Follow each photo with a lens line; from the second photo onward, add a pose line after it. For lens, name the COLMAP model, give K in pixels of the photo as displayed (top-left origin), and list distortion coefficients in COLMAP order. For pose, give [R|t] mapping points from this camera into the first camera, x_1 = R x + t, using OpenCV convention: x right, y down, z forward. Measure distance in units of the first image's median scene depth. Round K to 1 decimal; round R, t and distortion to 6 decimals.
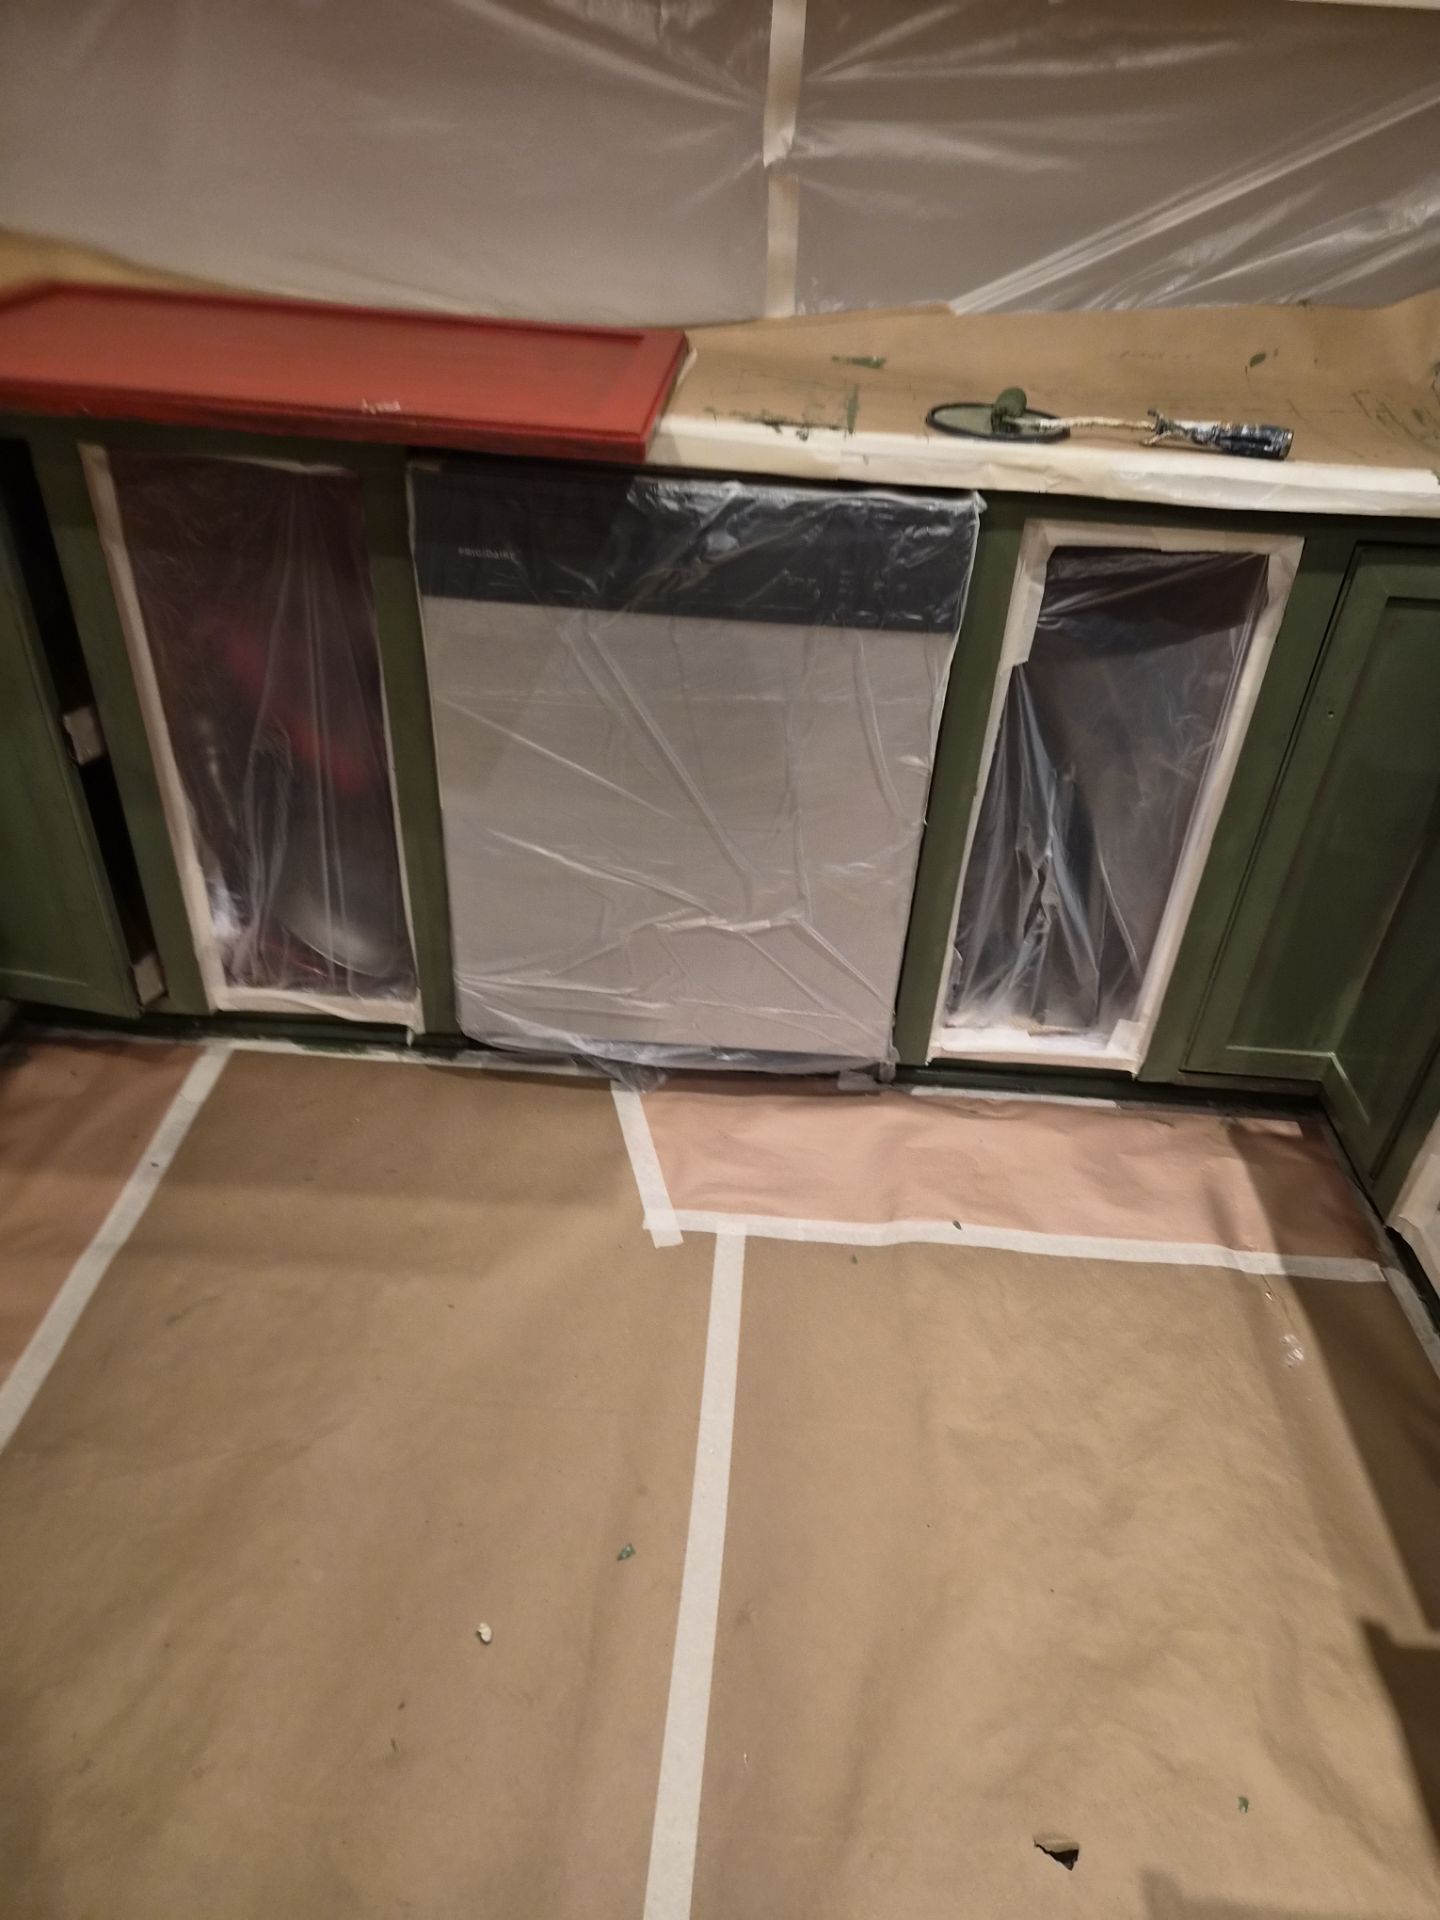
lens RADIAL K [[1278.4, 0, 757.8], [0, 1278.4, 993.7], [0, 0, 1]] dist [0.068370, -0.062440]
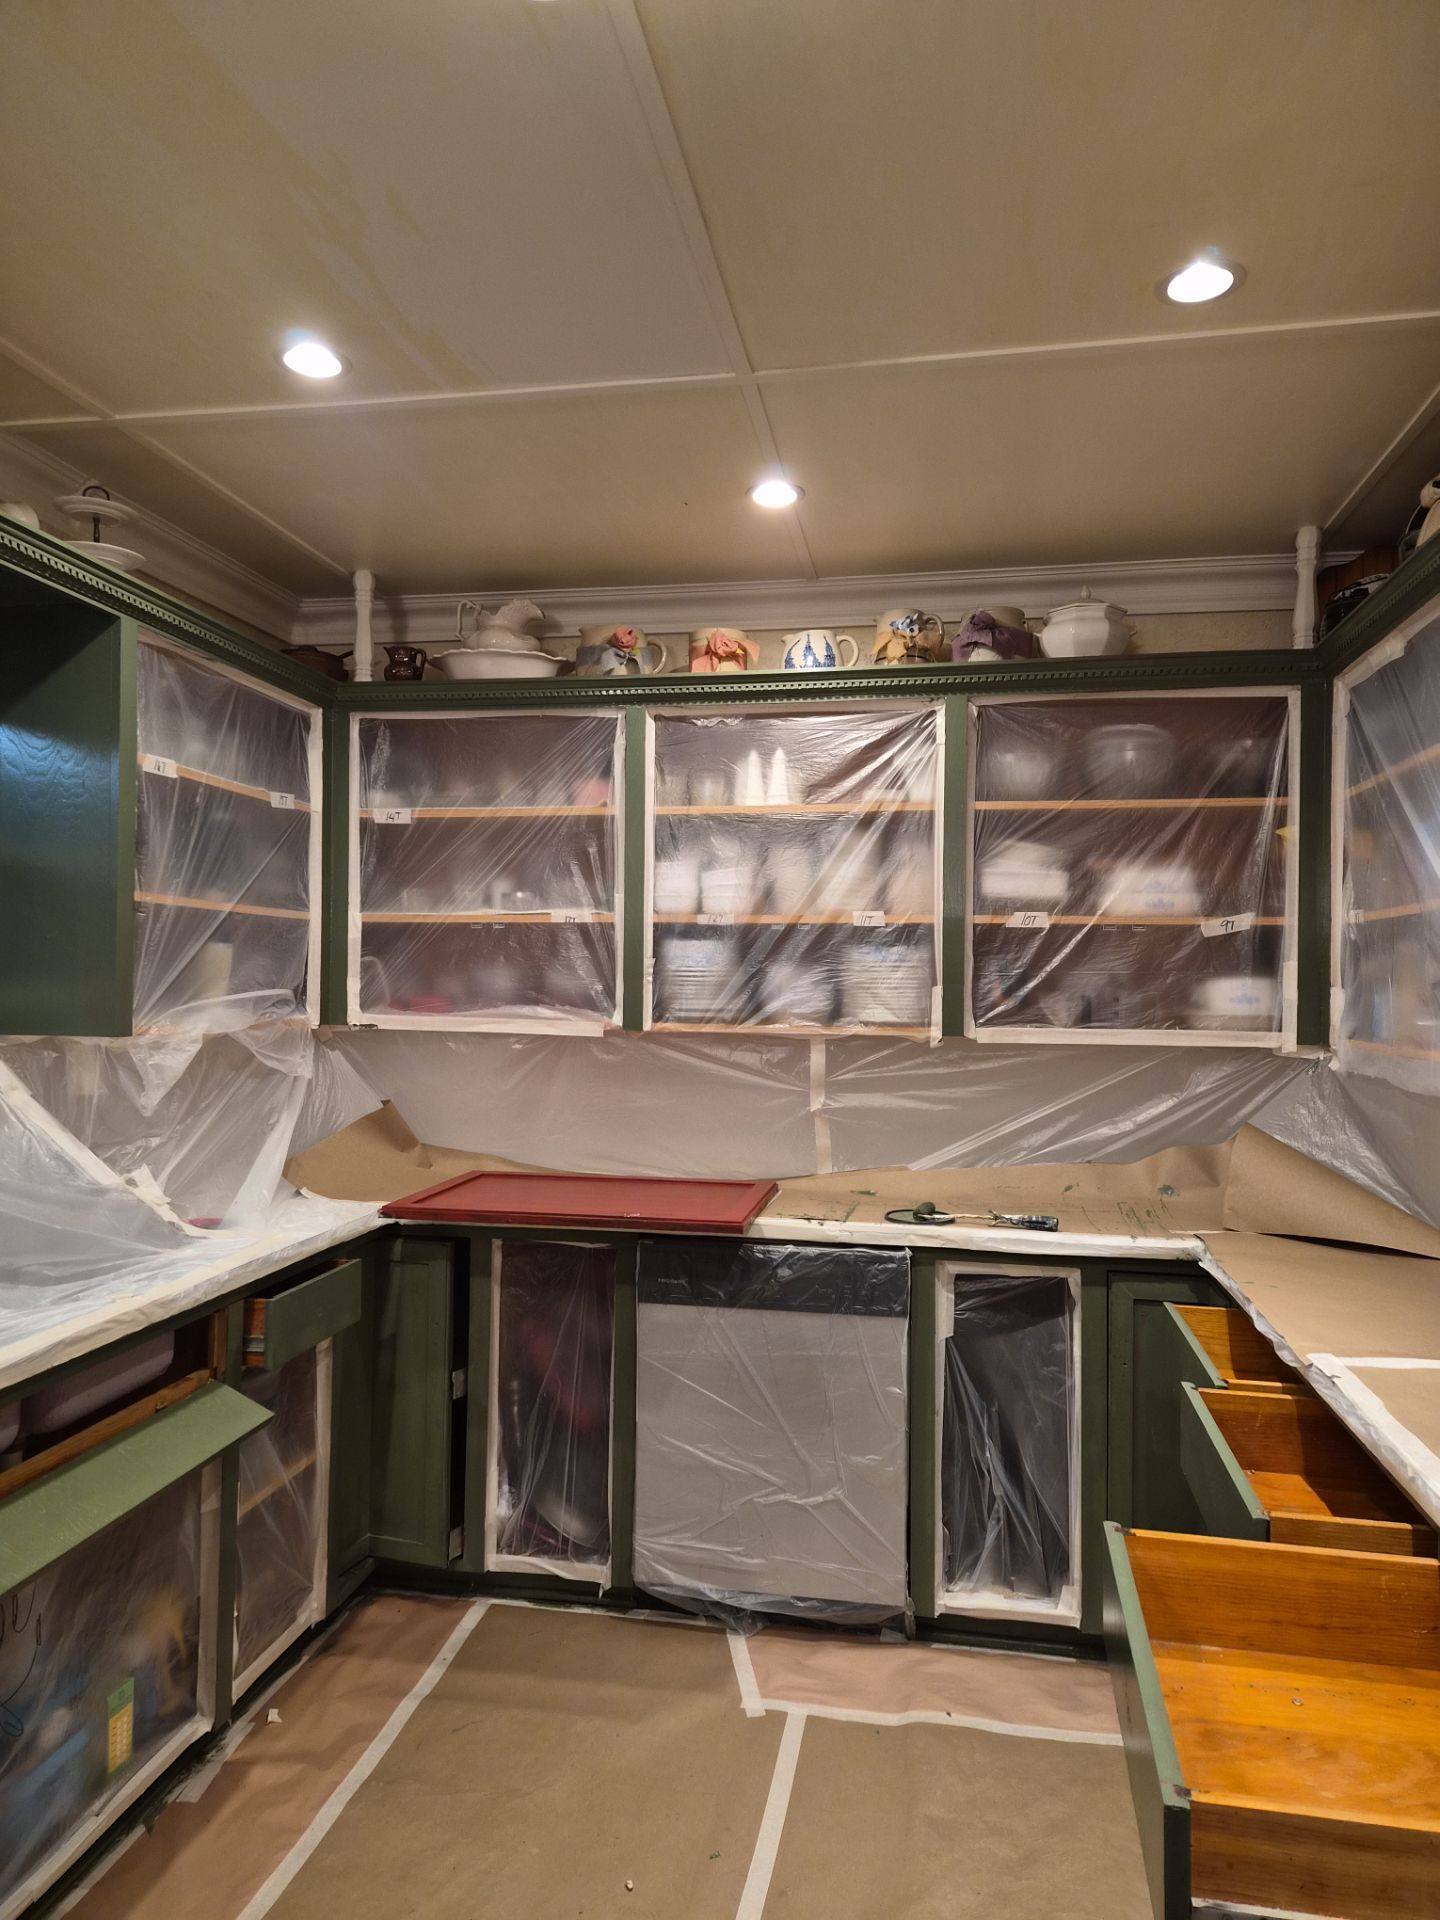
lens RADIAL K [[1271.6, 0, 718.1], [0, 1271.6, 972.8], [0, 0, 1]] dist [0.072599, -0.059257]
pose [[0.987703, -0.053654, -0.146845, 0.167596], [-0.043992, 0.805936, -0.590366, 0.410542], [0.150023, 0.589567, 0.793665, -0.796540]]
